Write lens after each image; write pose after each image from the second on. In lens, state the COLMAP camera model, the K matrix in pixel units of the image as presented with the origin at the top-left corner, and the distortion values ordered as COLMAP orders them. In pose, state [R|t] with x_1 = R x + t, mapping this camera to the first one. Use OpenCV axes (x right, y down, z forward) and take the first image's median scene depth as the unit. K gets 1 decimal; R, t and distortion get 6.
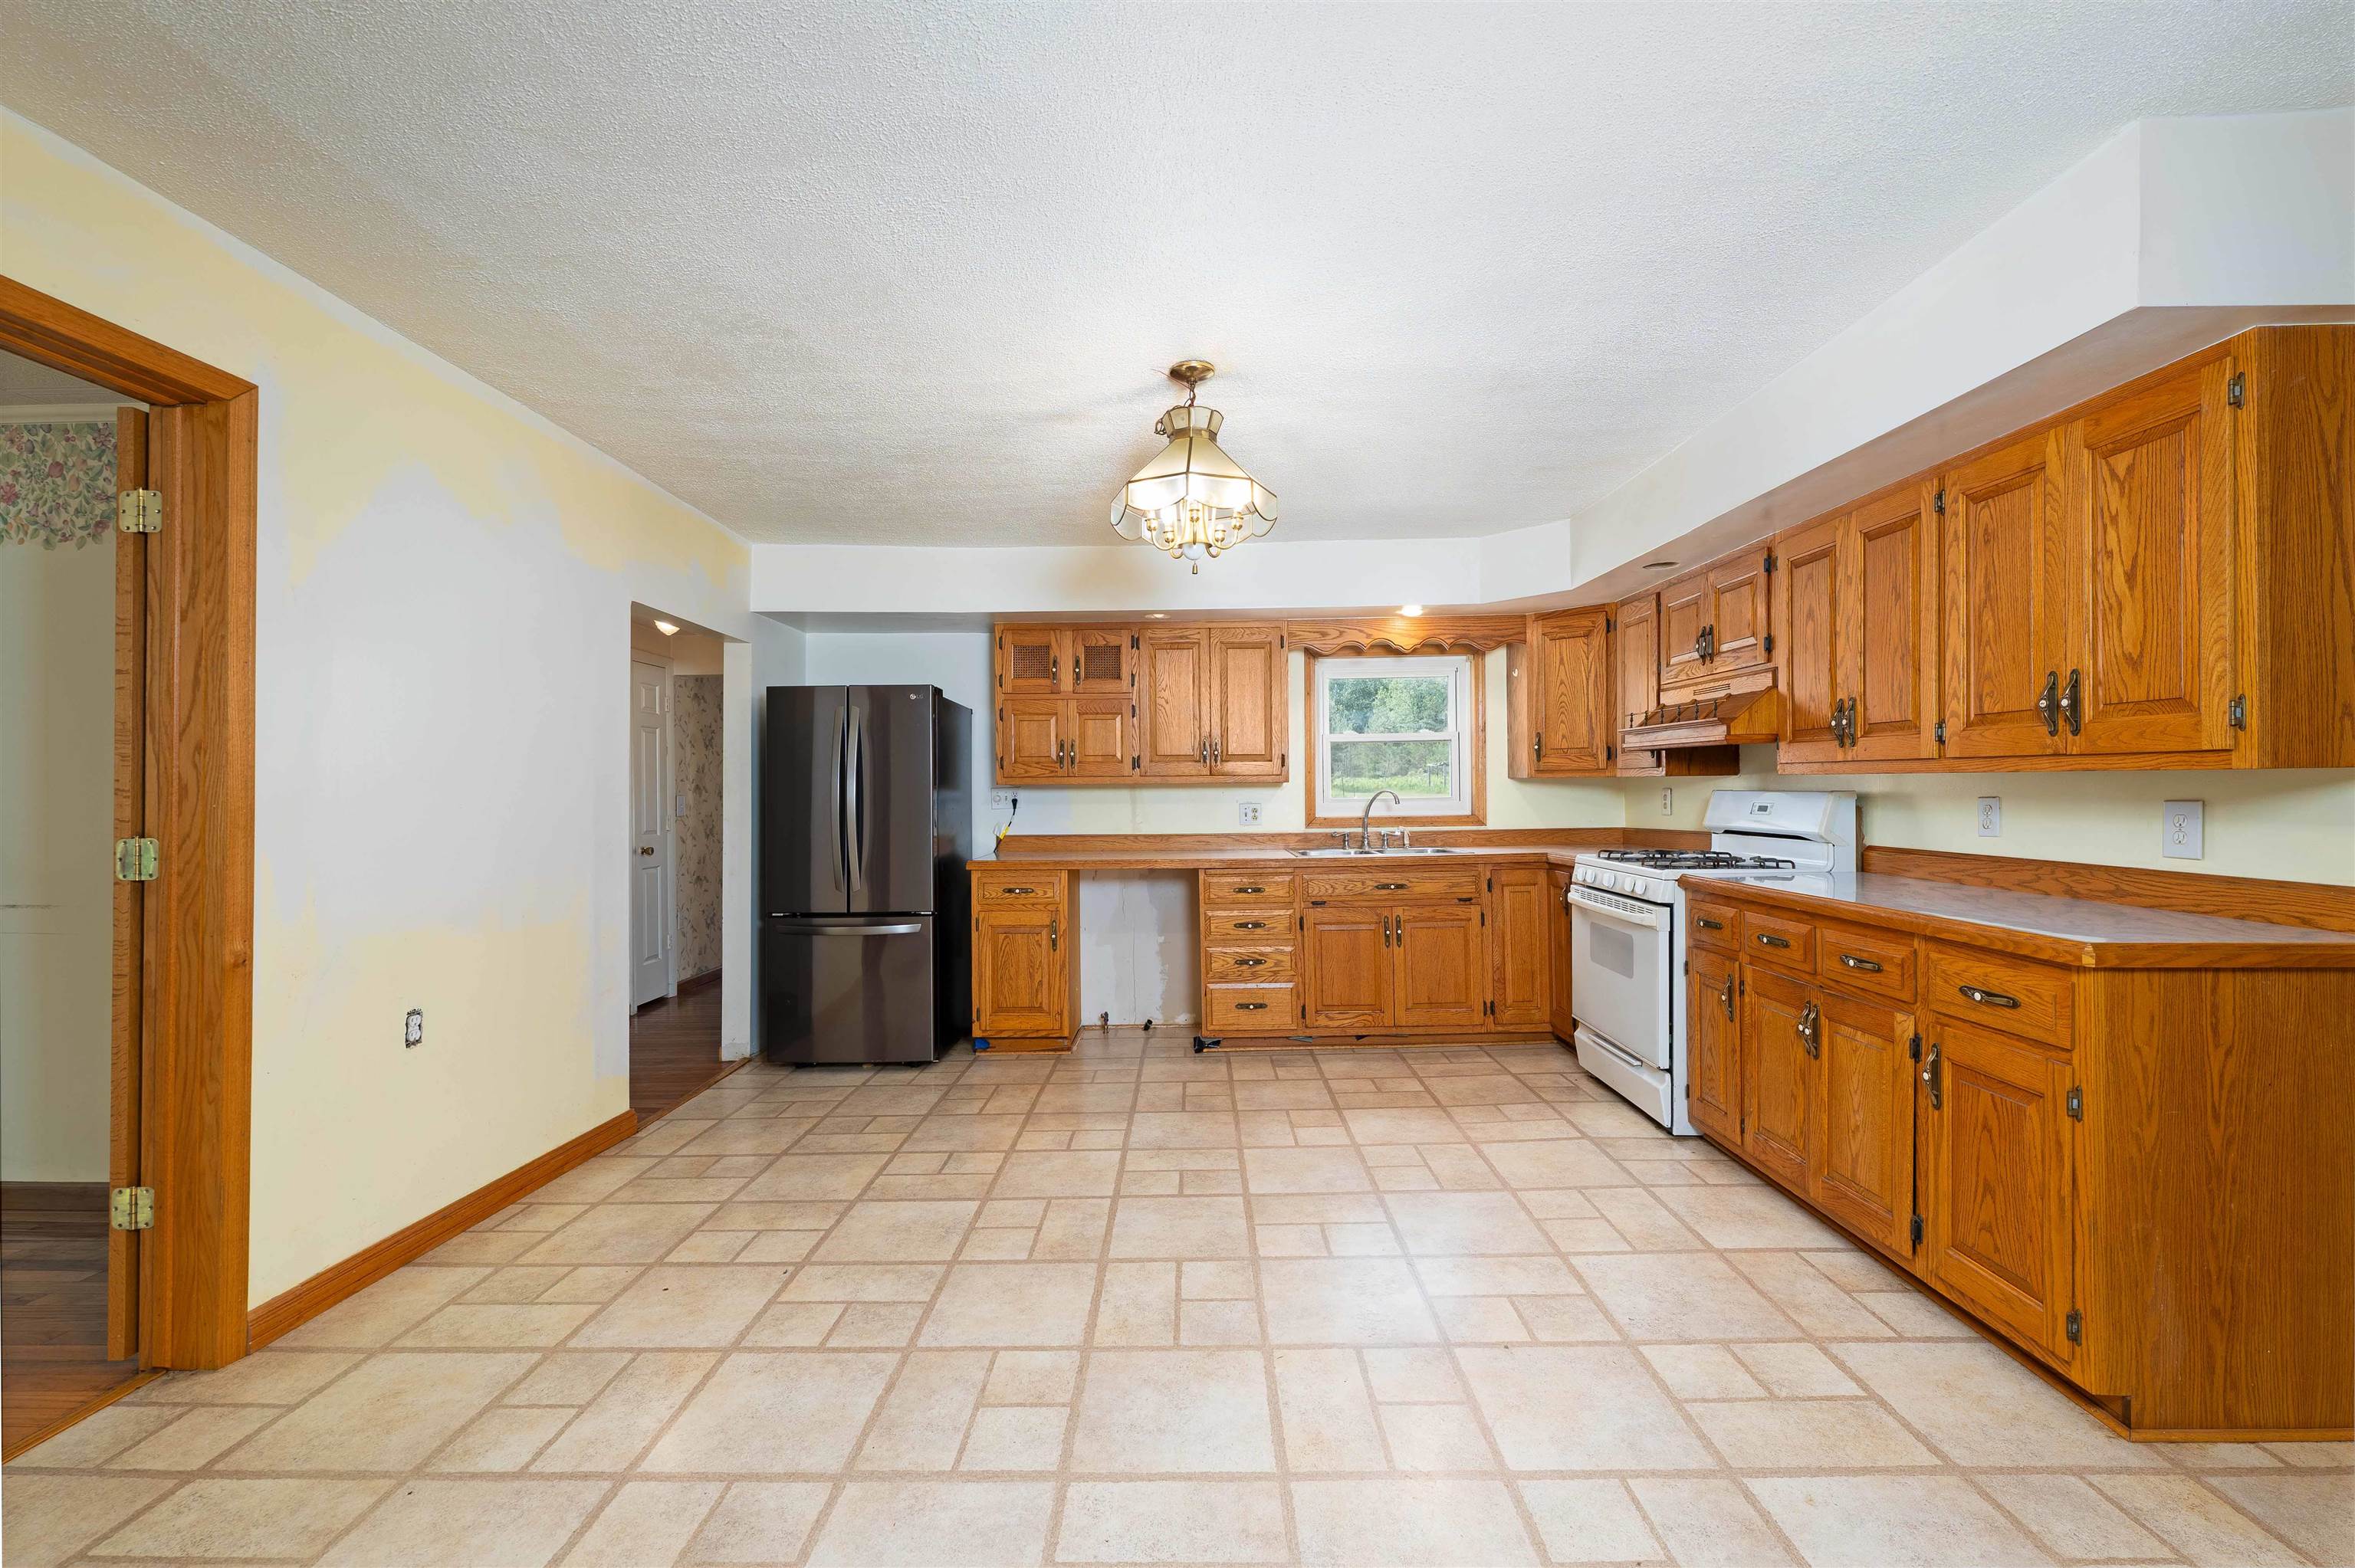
lens RADIAL K [[963.4, 0, 1177.5], [0, 963.4, 784.0], [0, 0, 1]] dist [-0.000359, -0.000240]
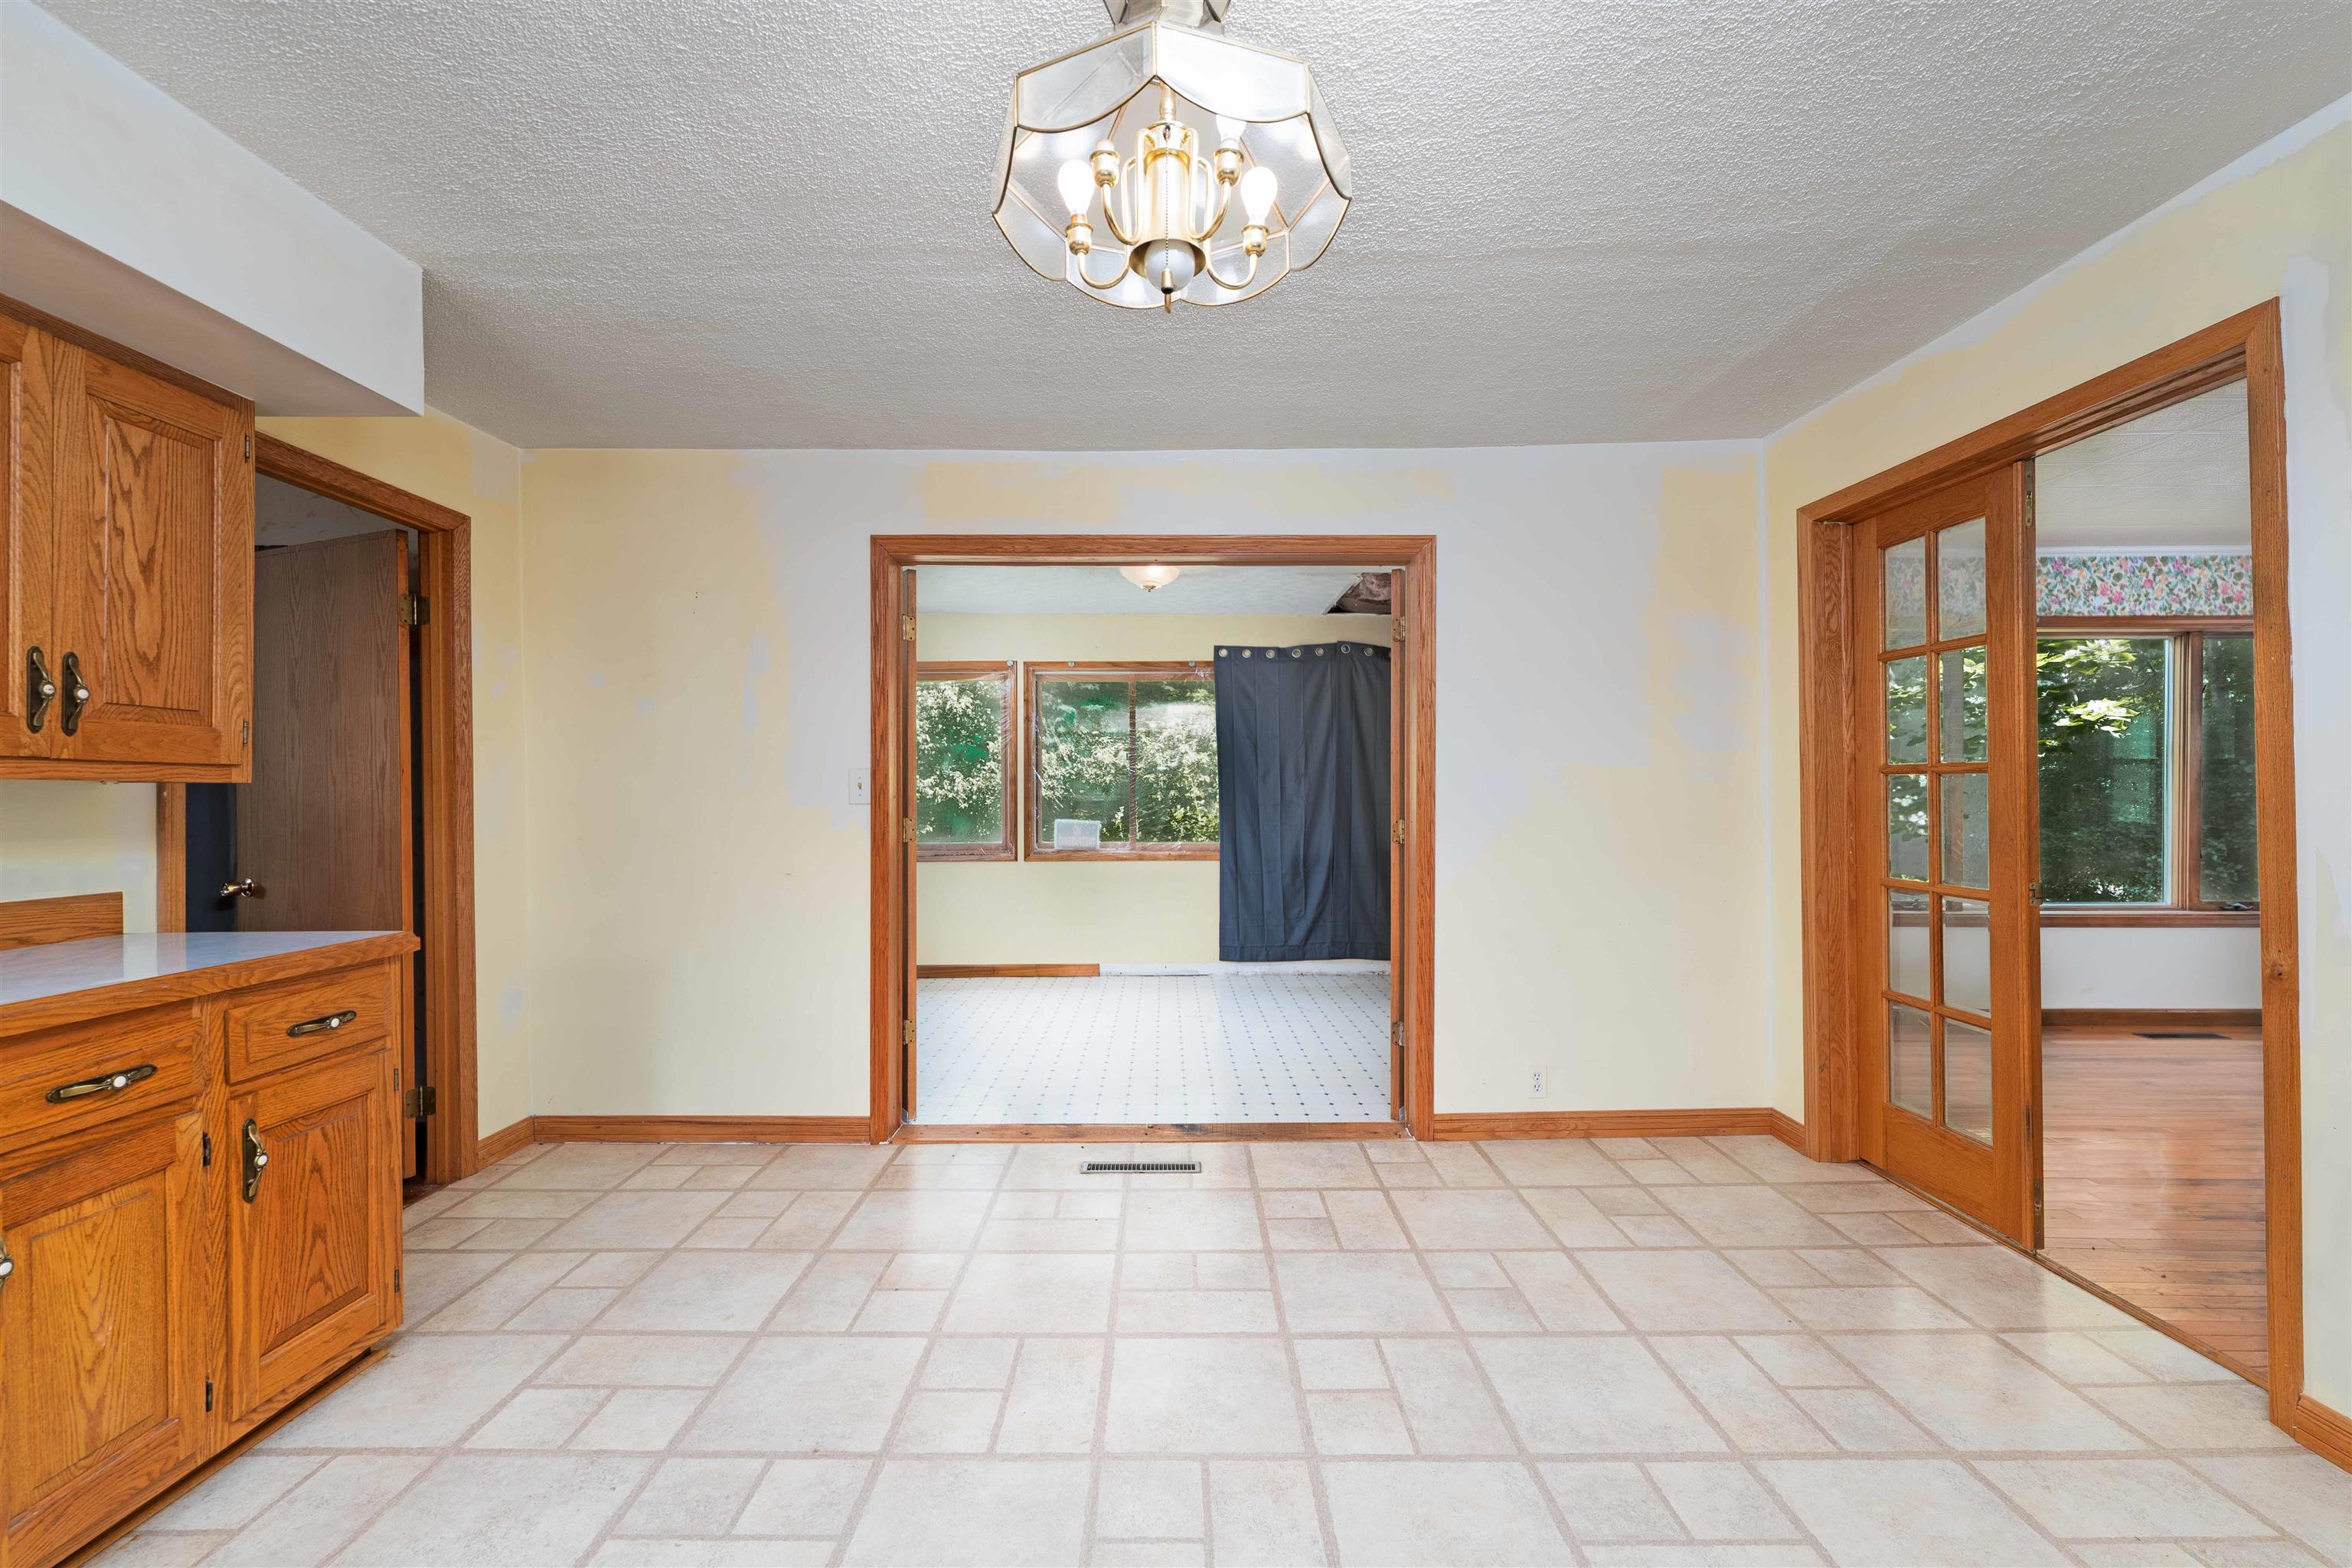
lens RADIAL K [[962.3, 0, 1176.0], [0, 962.3, 784.0], [0, 0, 1]] dist [-0.000359, -0.000240]
pose [[-0.999697, 0.012322, -0.021327, 0.022142], [0.012564, 0.999858, -0.011224, 0.006698], [0.021185, -0.011489, -0.999710, 1.176787]]
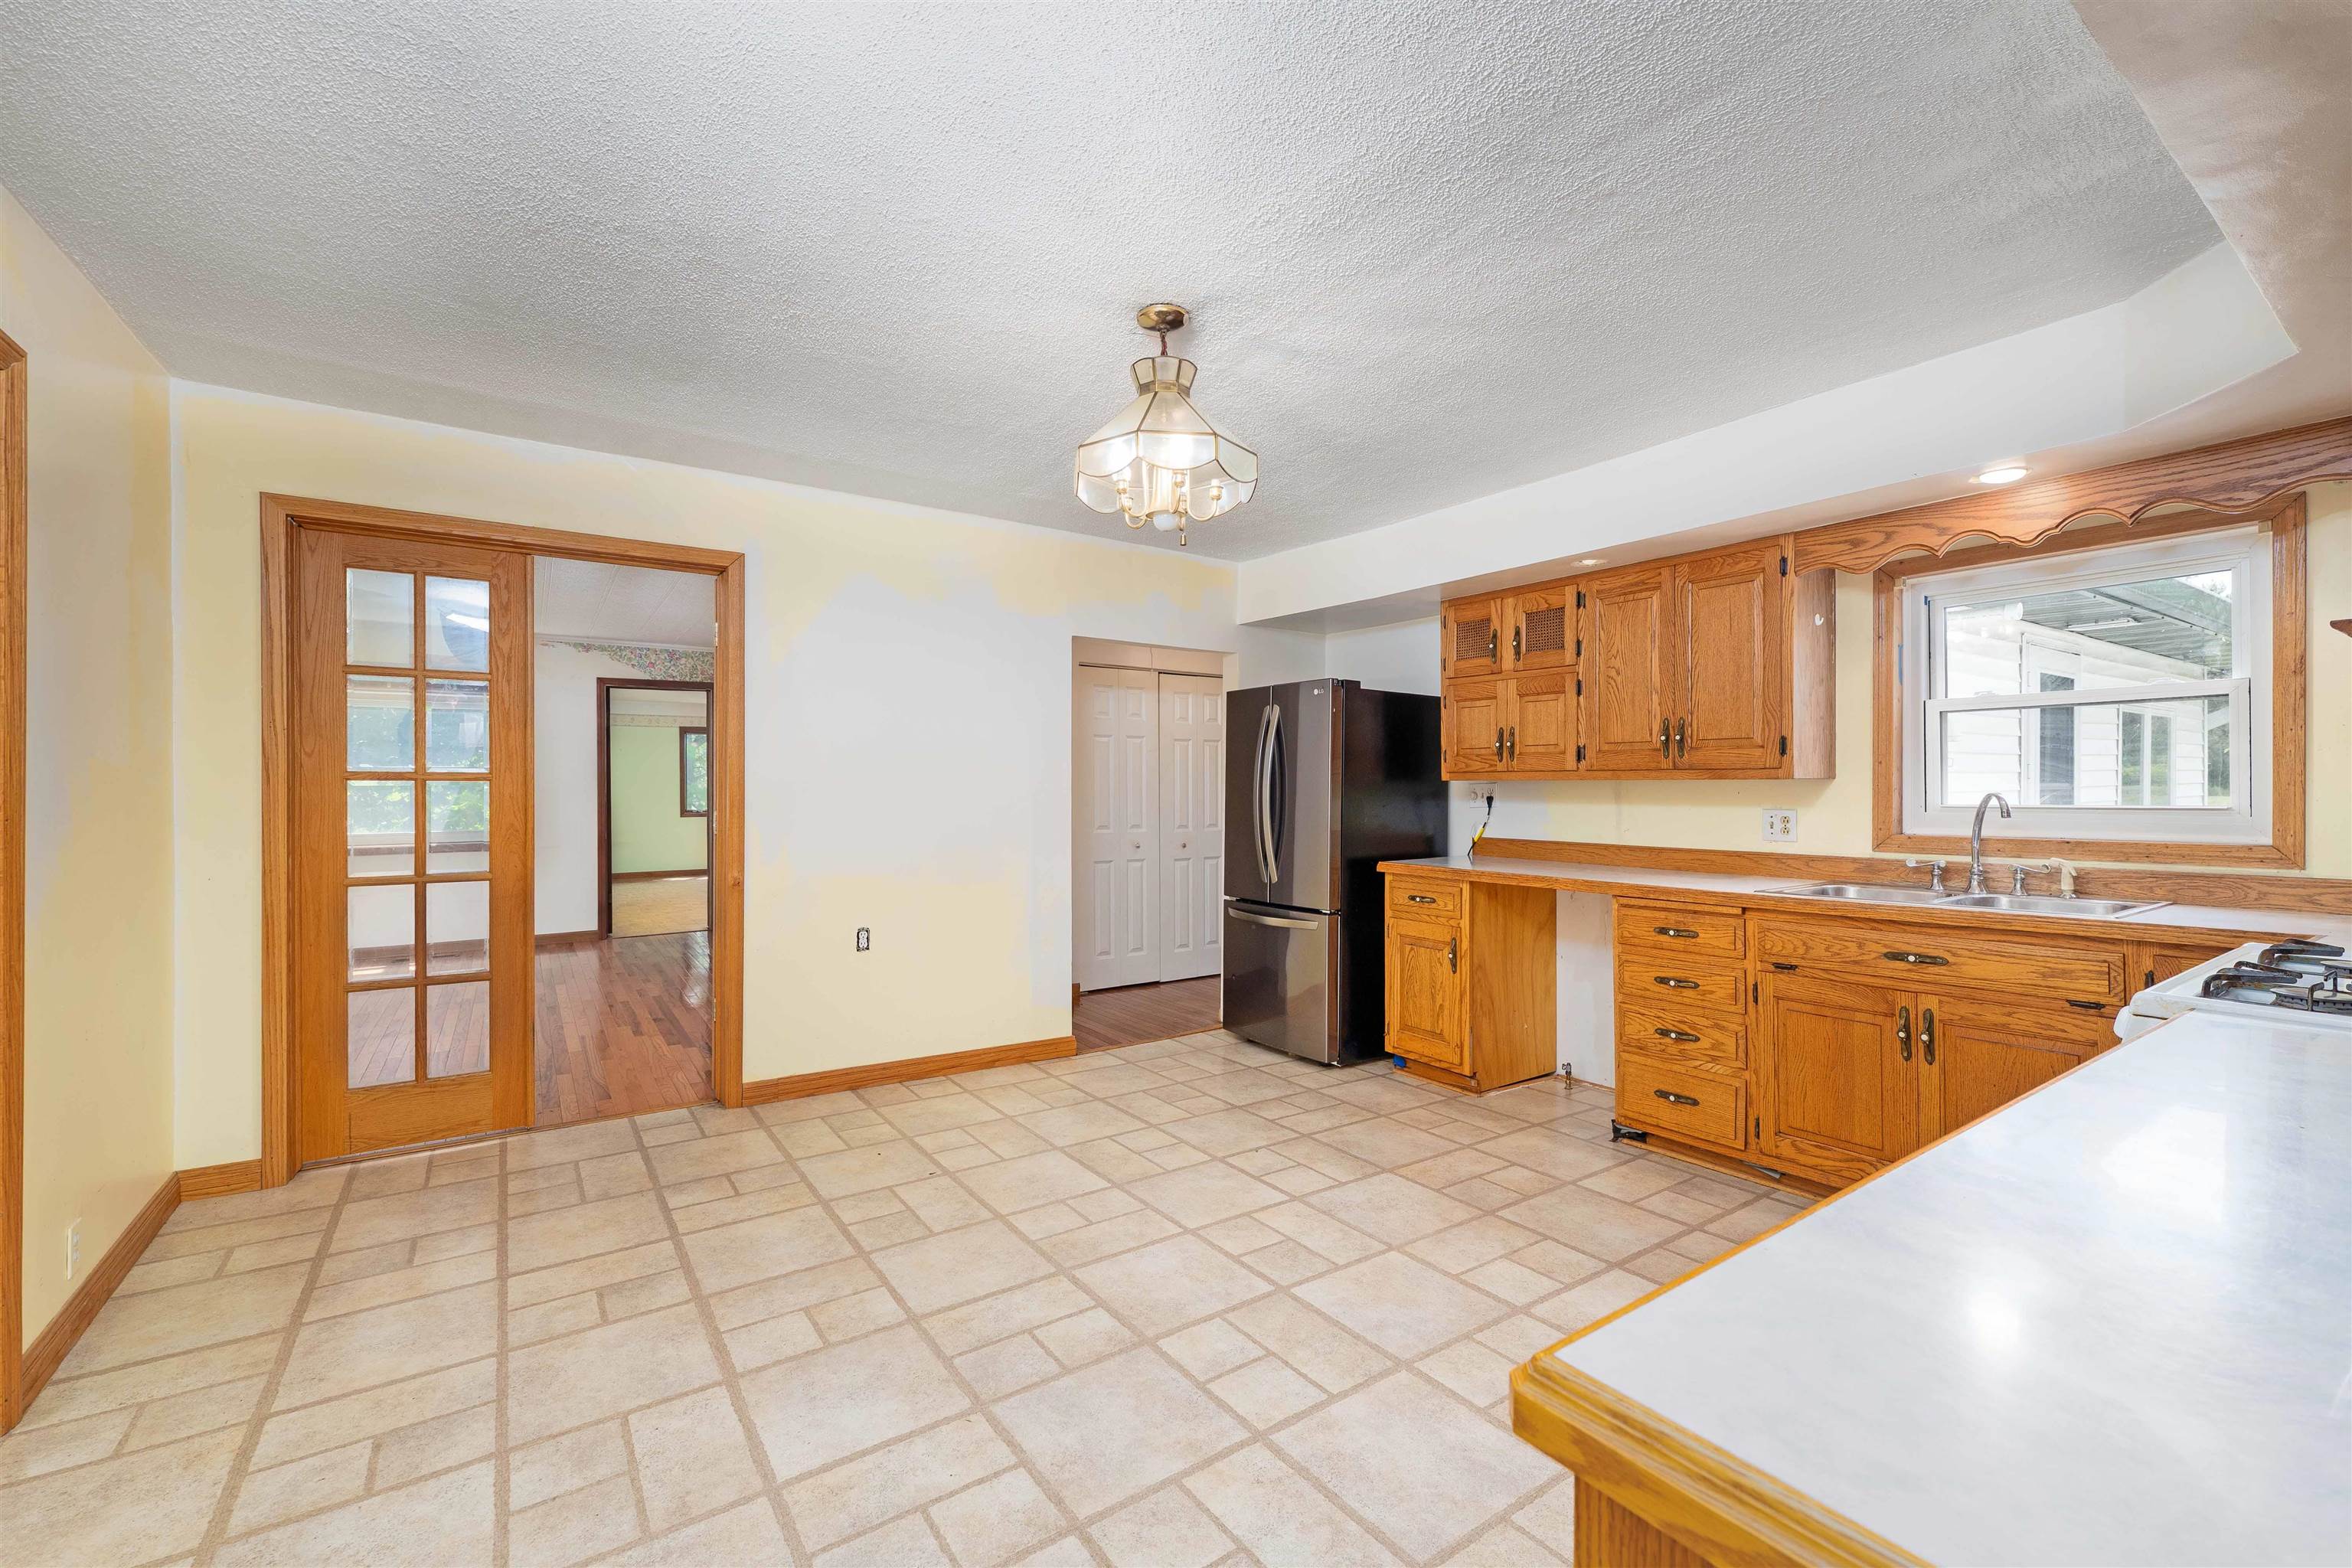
lens RADIAL K [[977.8, 0, 1174.2], [0, 977.8, 778.9], [0, 0, 1]] dist [0.001302, 0.000039]
pose [[0.578840, 0.003438, -0.815434, 0.607893], [0.002658, 0.999978, 0.006103, -0.009982], [0.815437, -0.005700, 0.578818, 0.392912]]
